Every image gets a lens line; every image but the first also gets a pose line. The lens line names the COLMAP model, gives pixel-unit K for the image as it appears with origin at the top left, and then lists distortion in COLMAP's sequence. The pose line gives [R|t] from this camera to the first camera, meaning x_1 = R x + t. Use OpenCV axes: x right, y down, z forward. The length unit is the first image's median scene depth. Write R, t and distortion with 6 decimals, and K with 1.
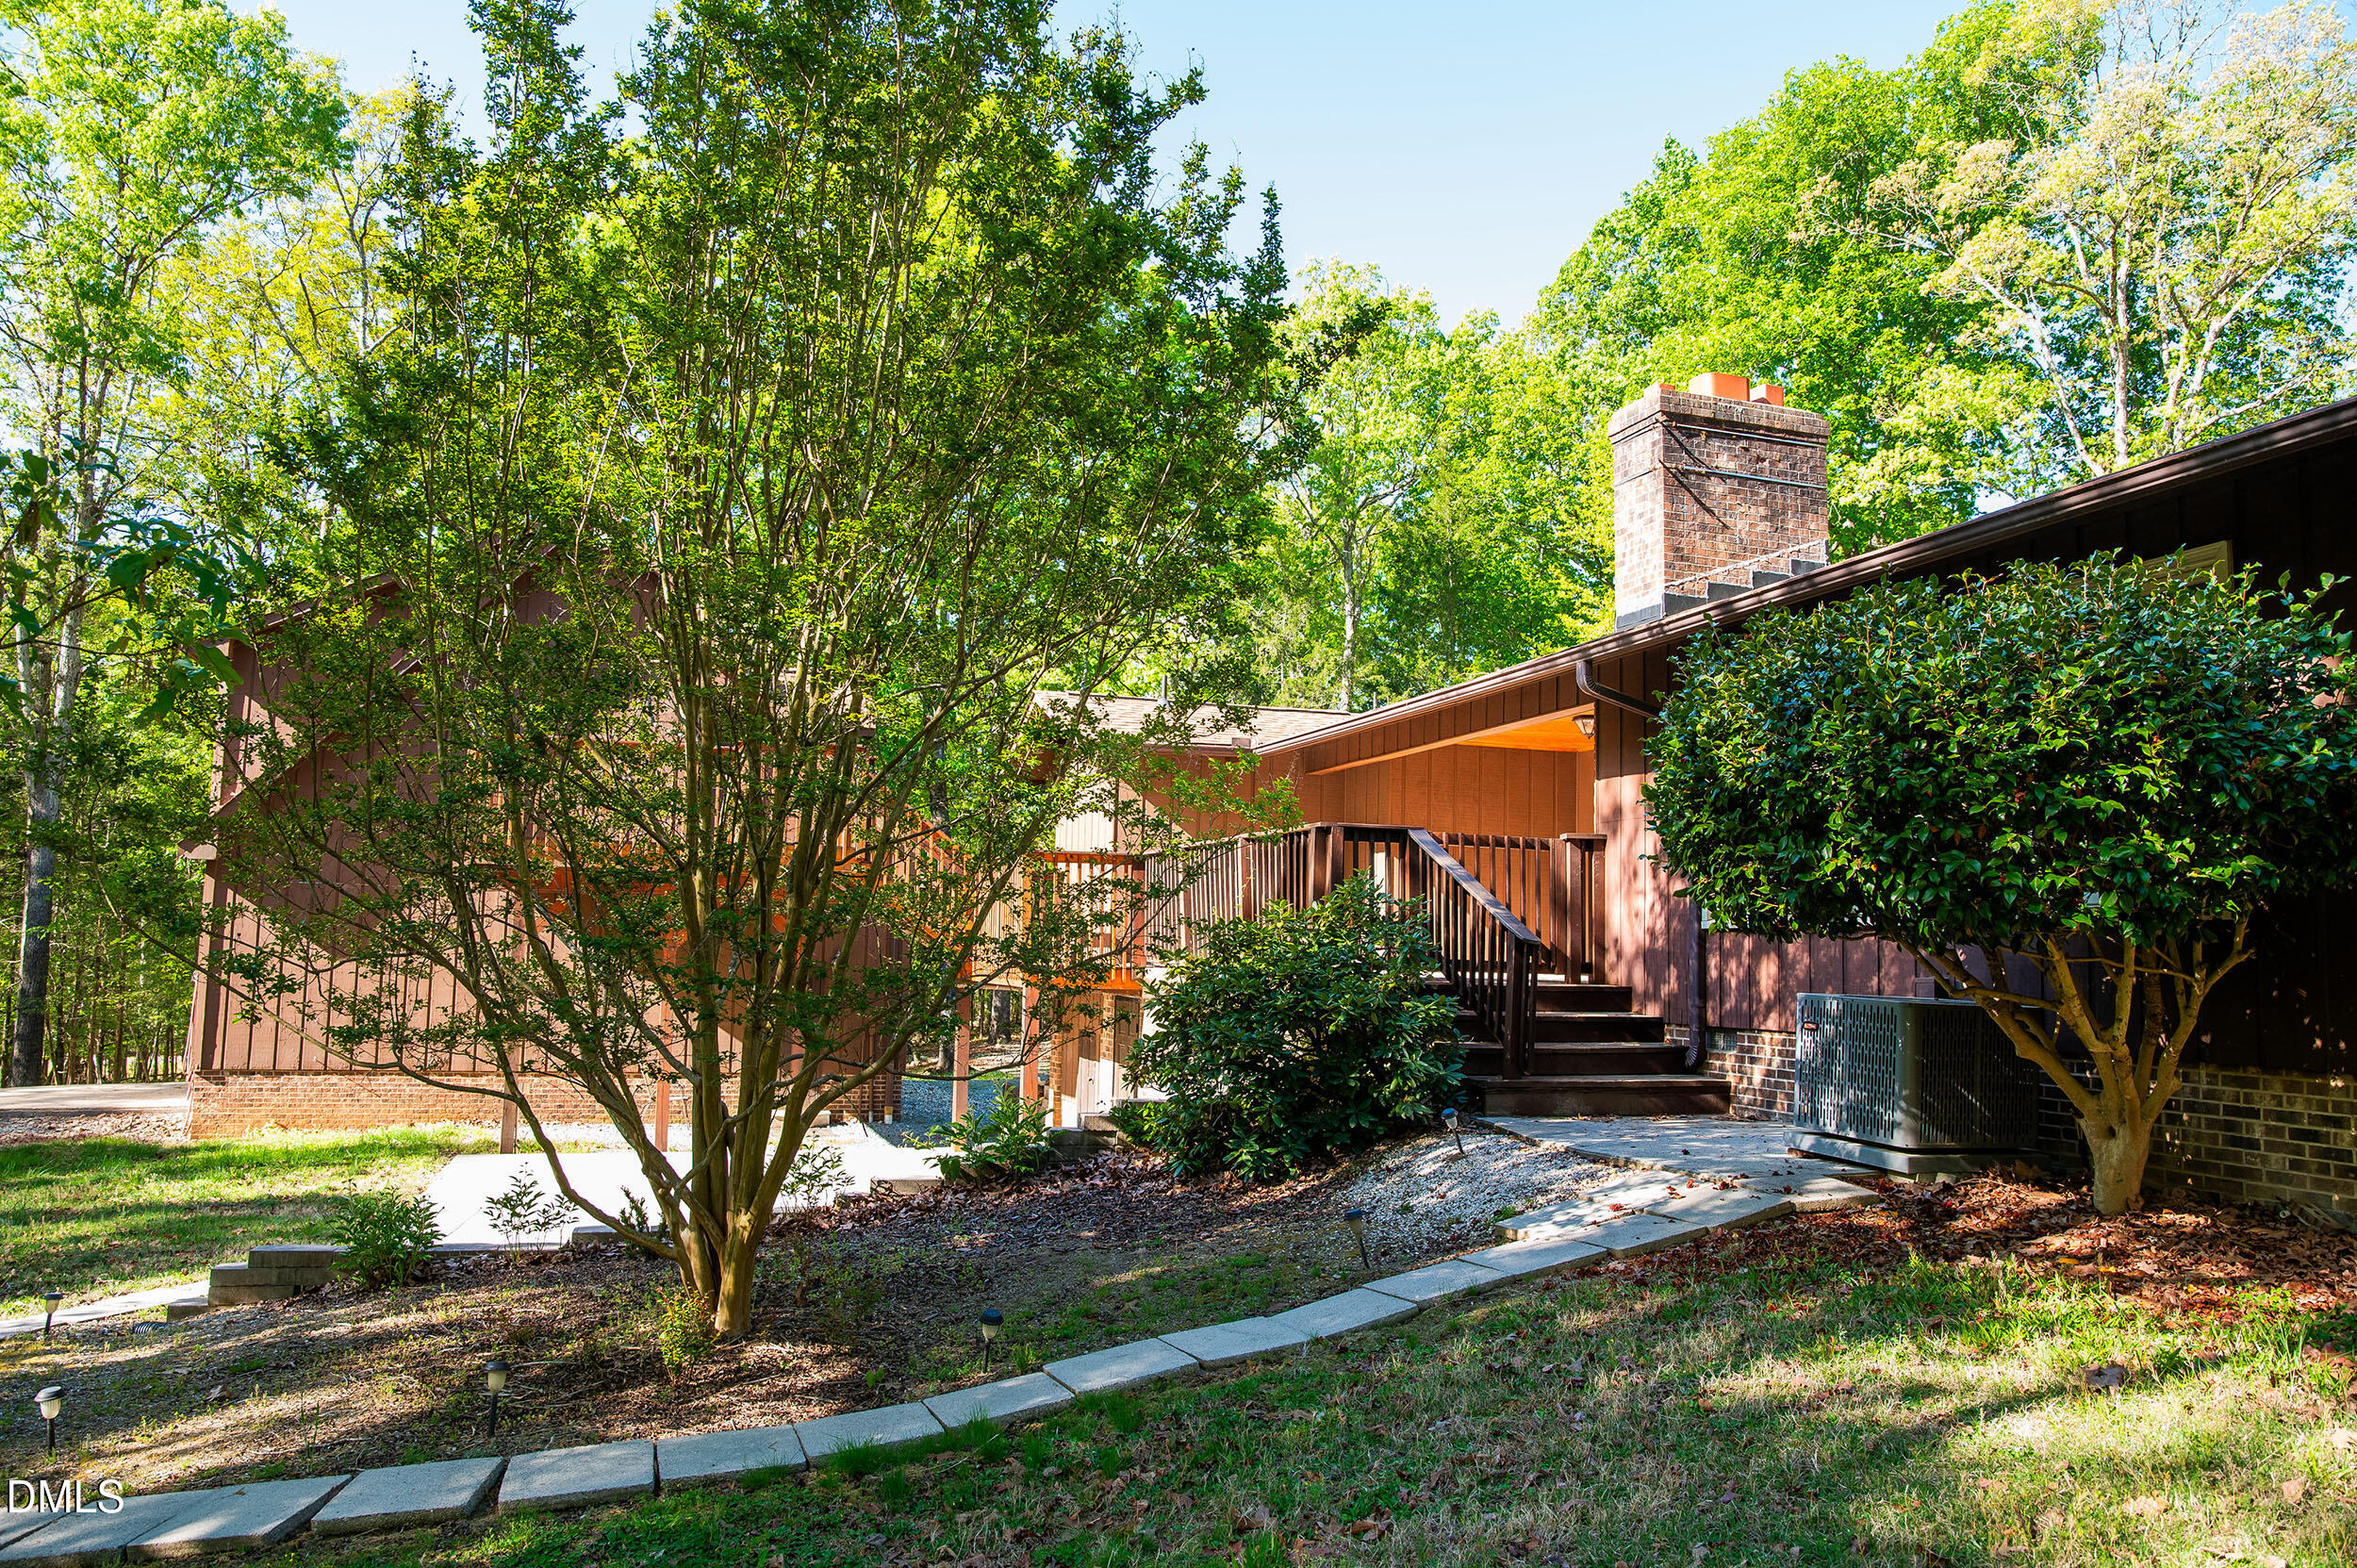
lens RADIAL K [[1659.7, 0, 1178.0], [0, 1659.7, 790.7], [0, 0, 1]] dist [-0.112141, 0.099296]
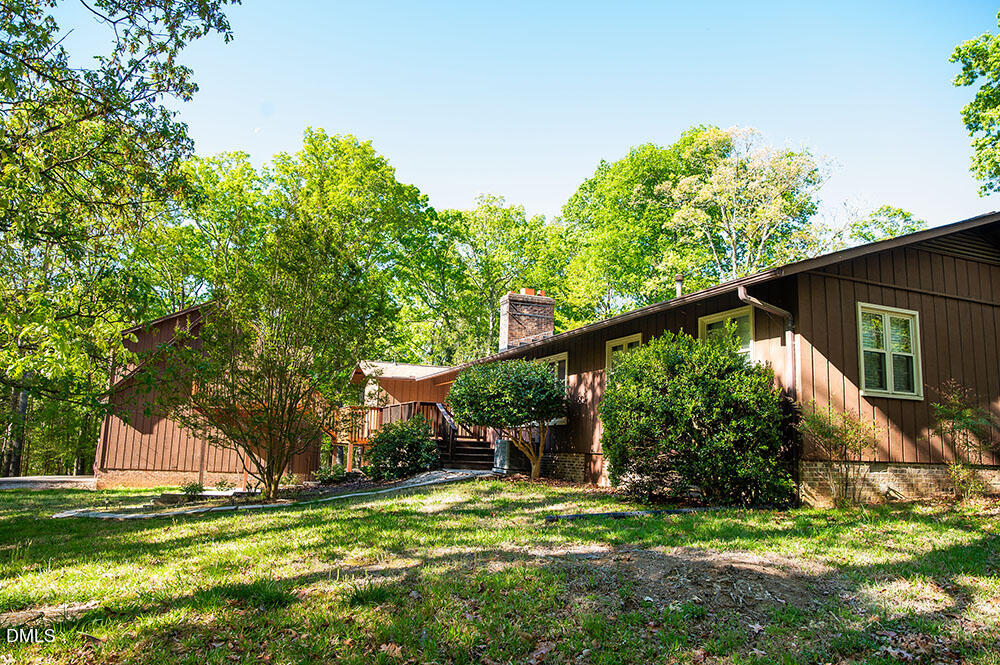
lens RADIAL K [[704.1, 0, 499.8], [0, 704.1, 335.3], [0, 0, 1]] dist [-0.112141, 0.099296]
pose [[0.997519, 0.021437, 0.067051, 0.061933], [-0.017225, 0.997879, -0.062780, -0.013379], [-0.068254, 0.061469, 0.995773, -0.275813]]
